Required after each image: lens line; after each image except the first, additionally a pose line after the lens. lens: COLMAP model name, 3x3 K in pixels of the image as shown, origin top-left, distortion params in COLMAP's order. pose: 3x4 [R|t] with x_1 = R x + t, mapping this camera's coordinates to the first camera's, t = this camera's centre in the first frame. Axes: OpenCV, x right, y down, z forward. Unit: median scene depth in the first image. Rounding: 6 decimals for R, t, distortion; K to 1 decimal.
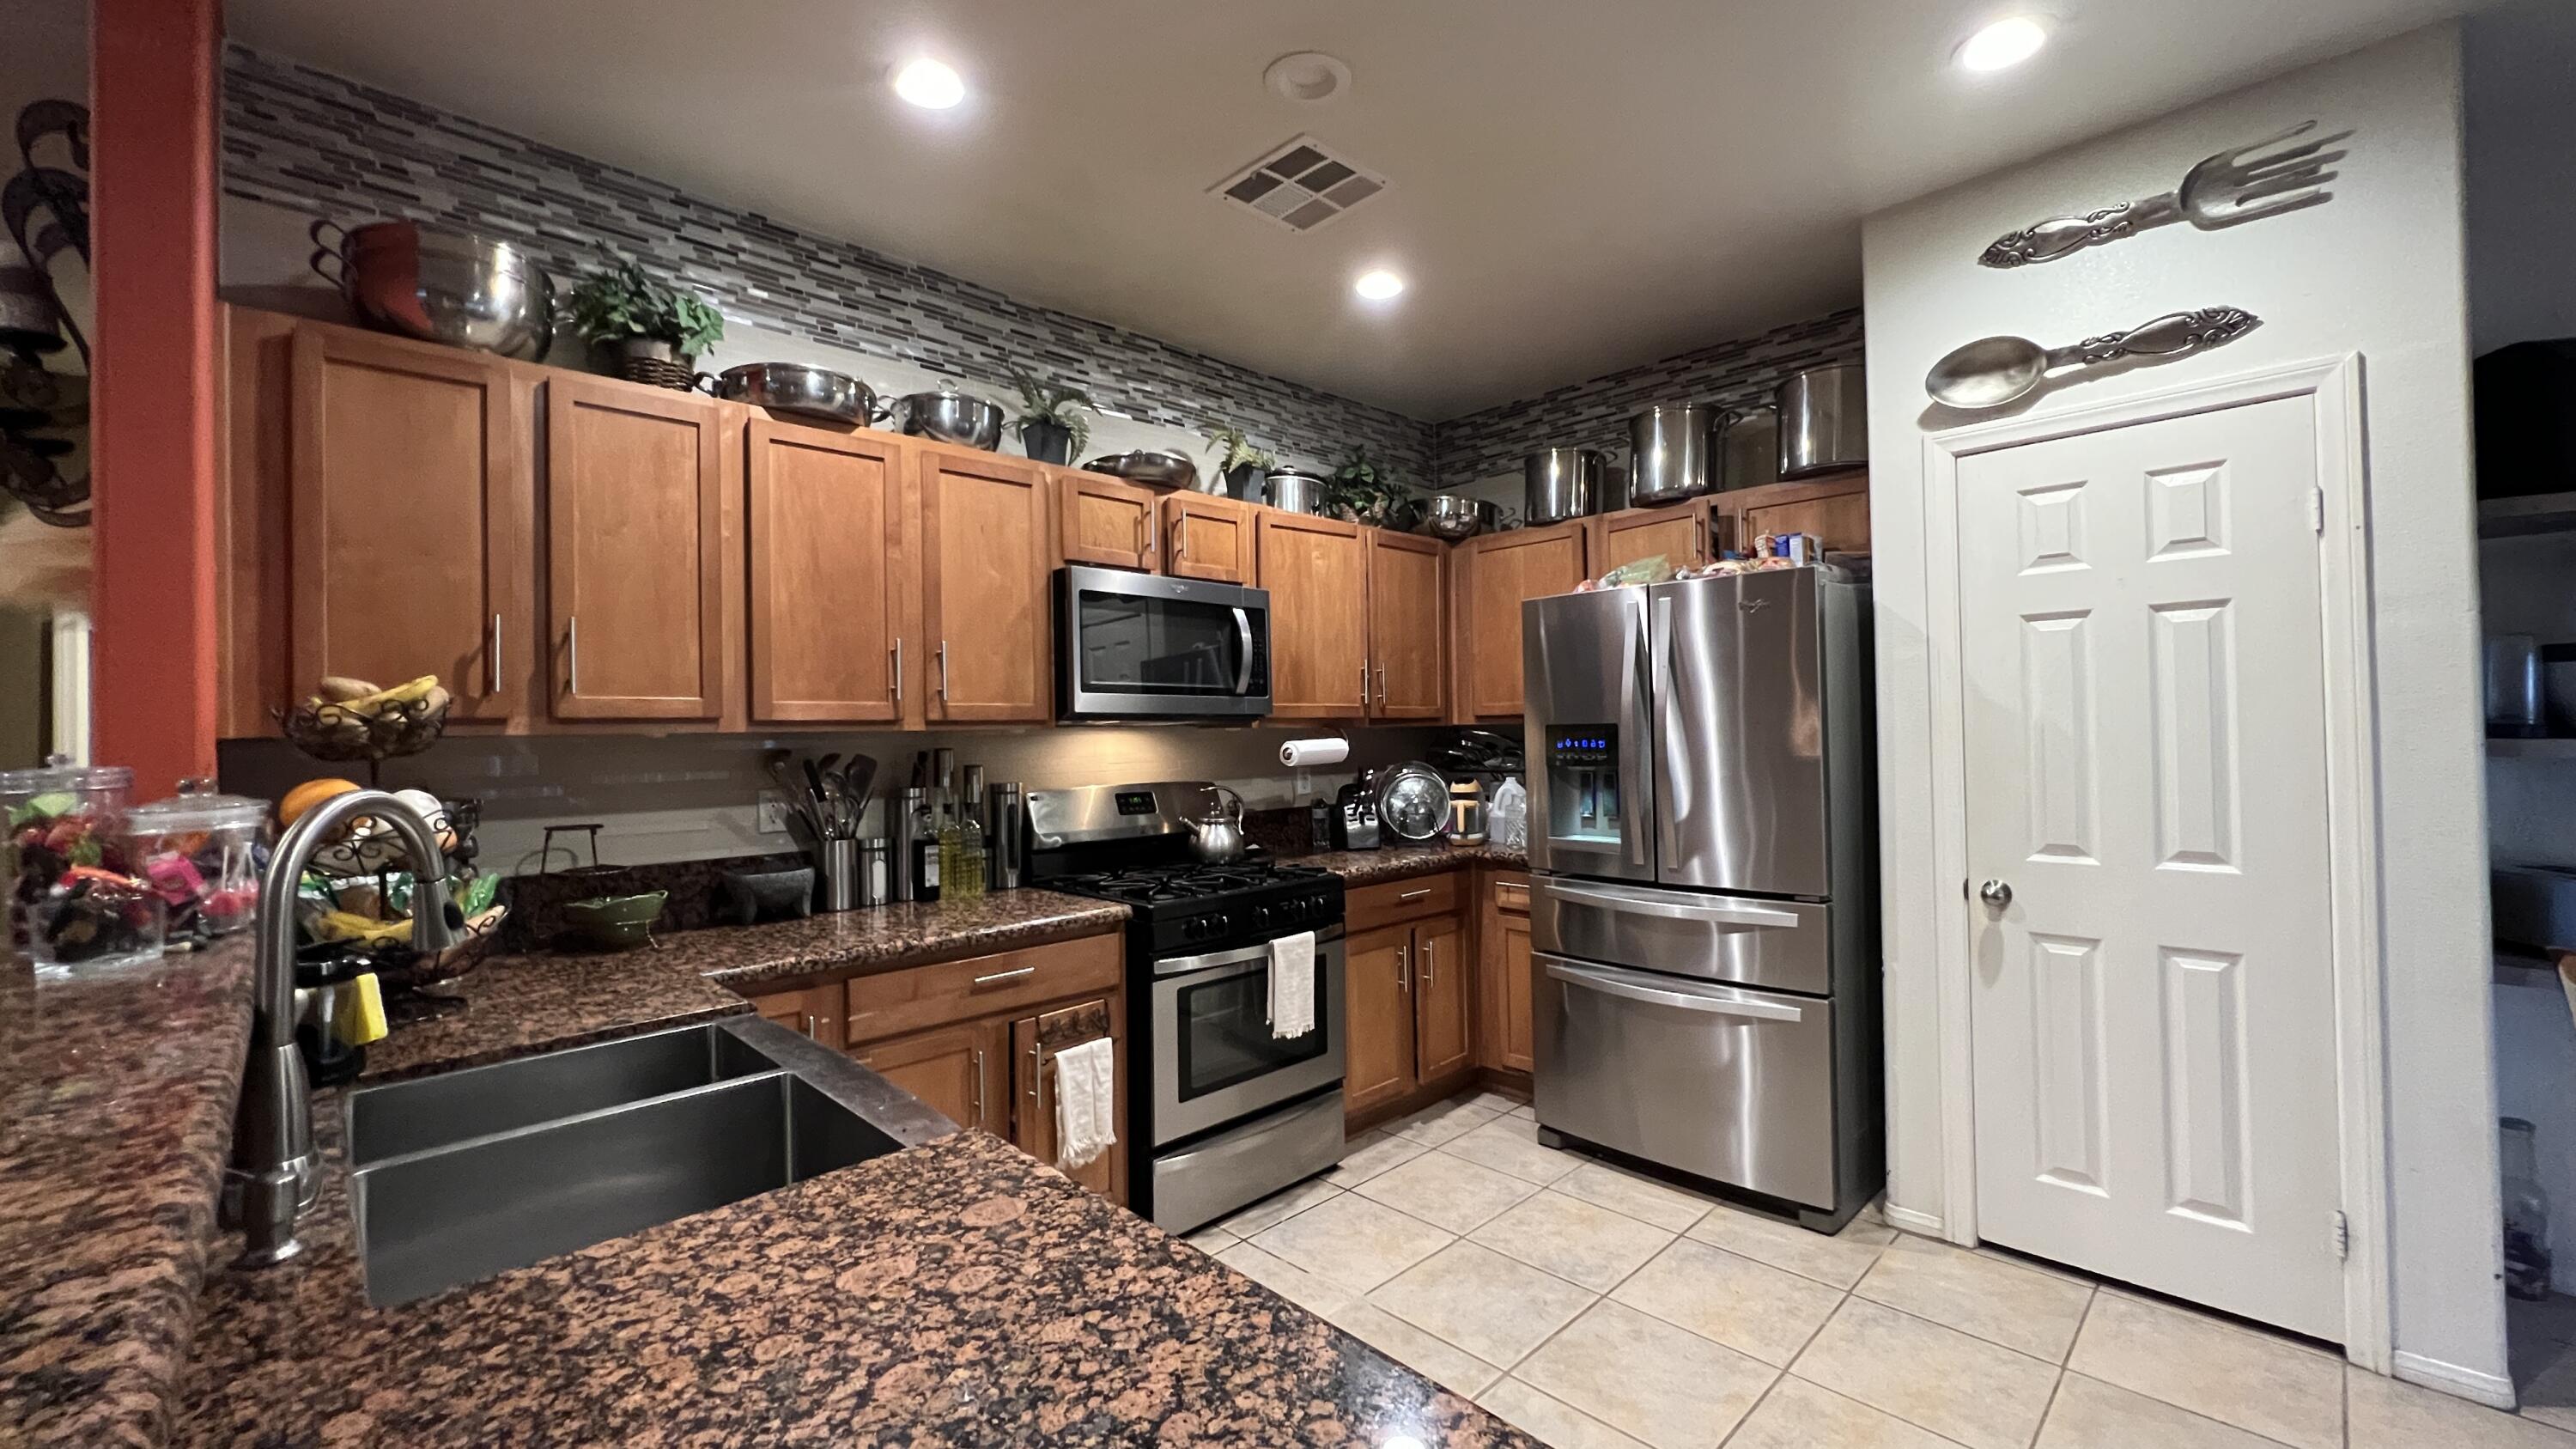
lens RADIAL K [[1029.8, 0, 1287.5], [0, 1029.8, 720.3], [0, 0, 1]] dist [-0.006334, 0.001889]
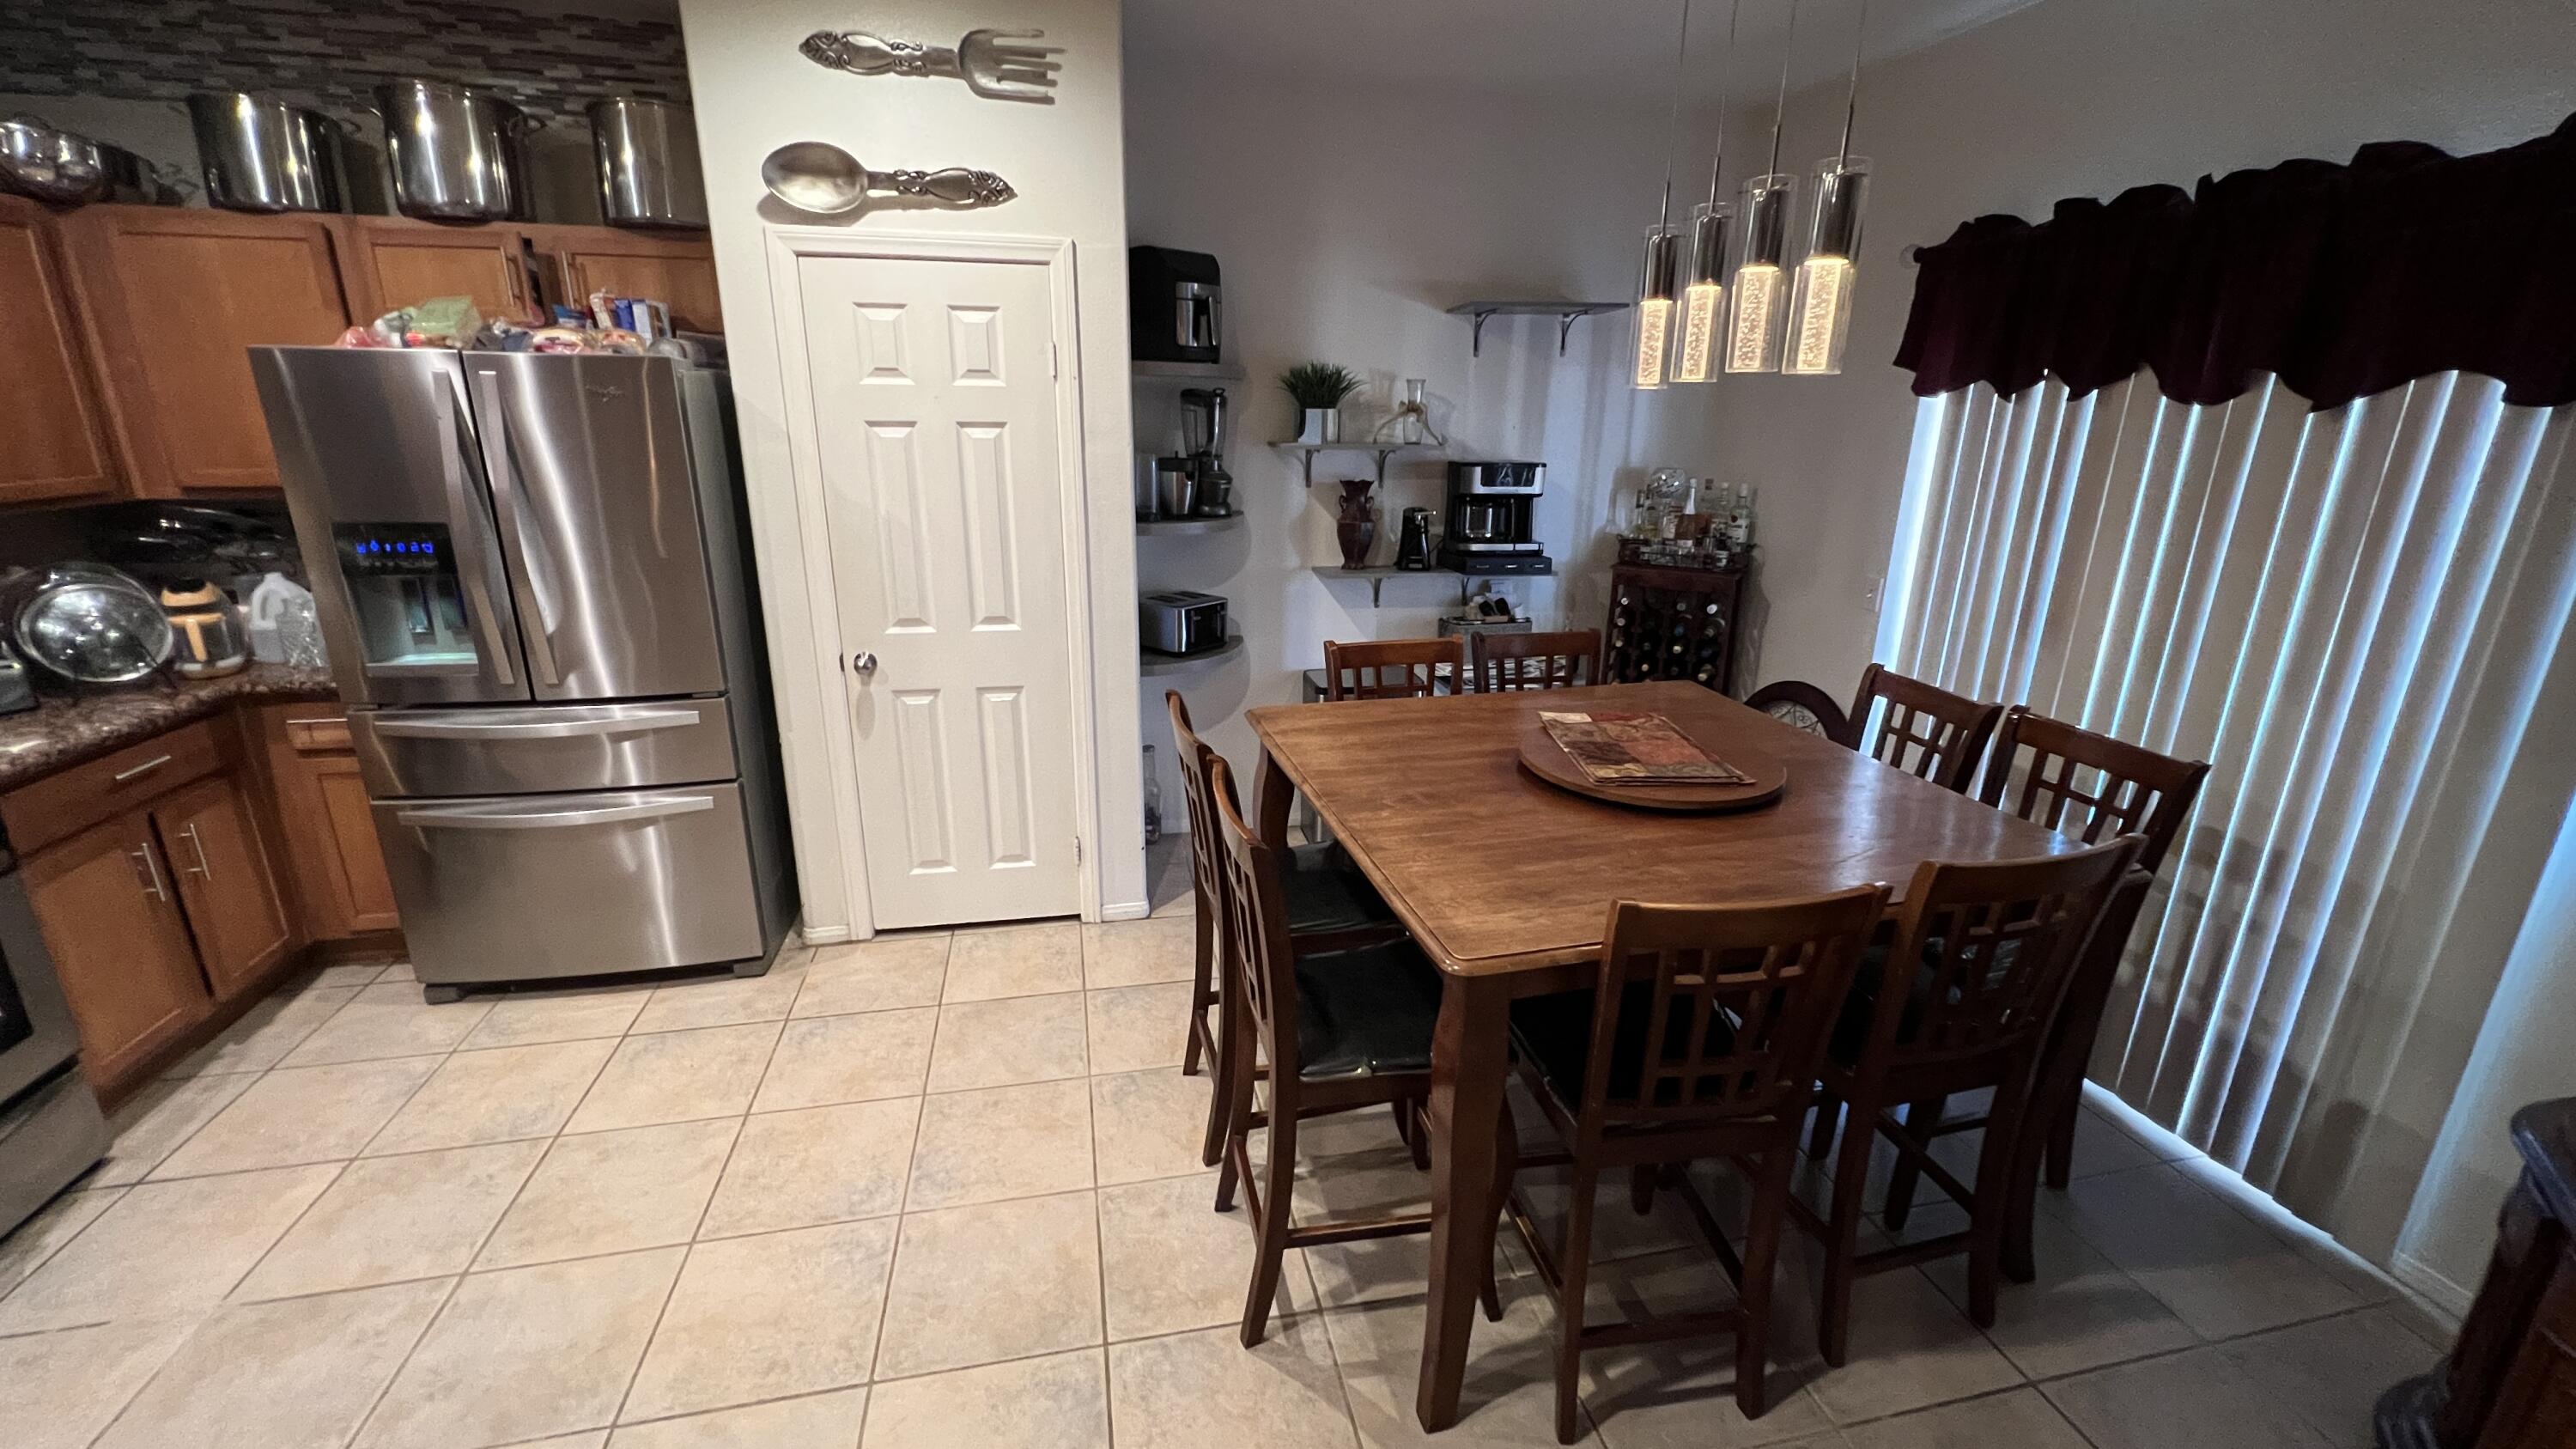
lens RADIAL K [[1029.8, 0, 1285.2], [0, 1029.8, 718.9], [0, 0, 1]] dist [-0.006334, 0.001889]
pose [[0.531622, -0.222461, 0.817245, -0.032869], [-0.034846, 0.958329, 0.283533, -0.112417], [-0.846265, -0.179209, 0.501717, -0.015694]]
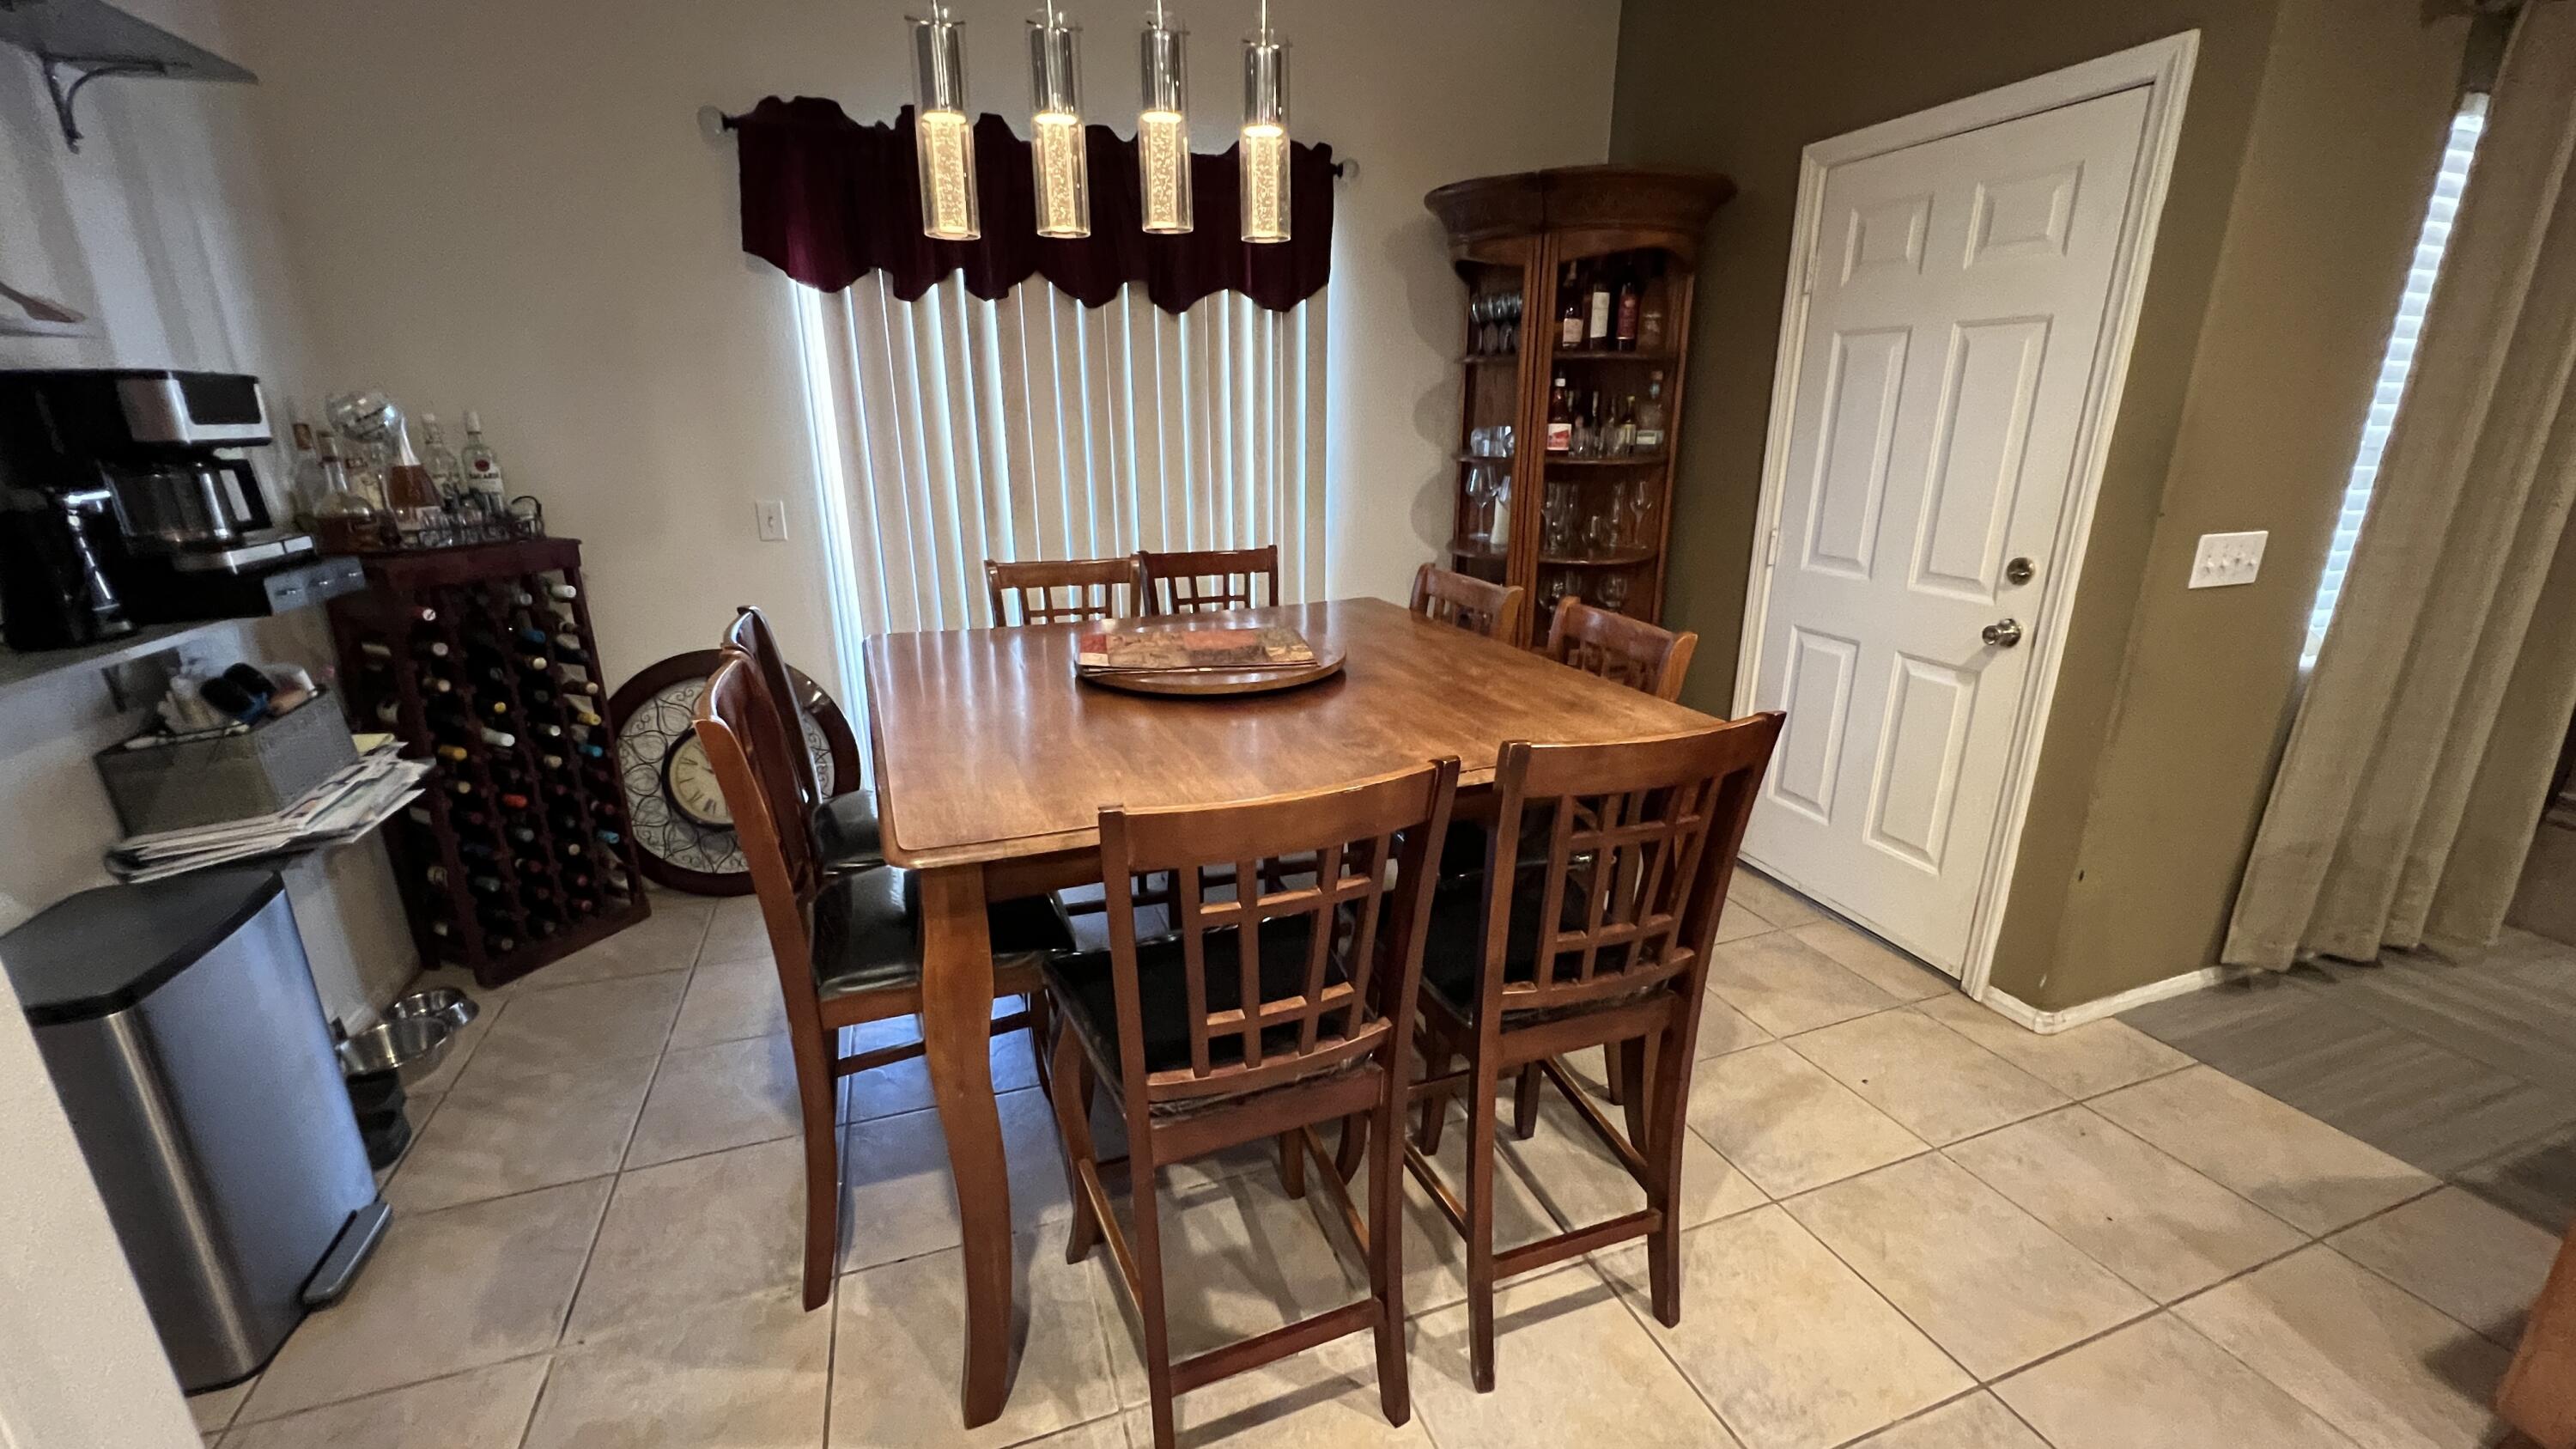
lens RADIAL K [[1029.8, 0, 1283.1], [0, 1029.8, 720.3], [0, 0, 1]] dist [-0.006334, 0.001889]
pose [[-0.907574, -0.103297, 0.406989, 0.415939], [0.013287, 0.961718, 0.273720, -0.021058], [-0.419683, 0.253829, -0.871457, 0.796675]]
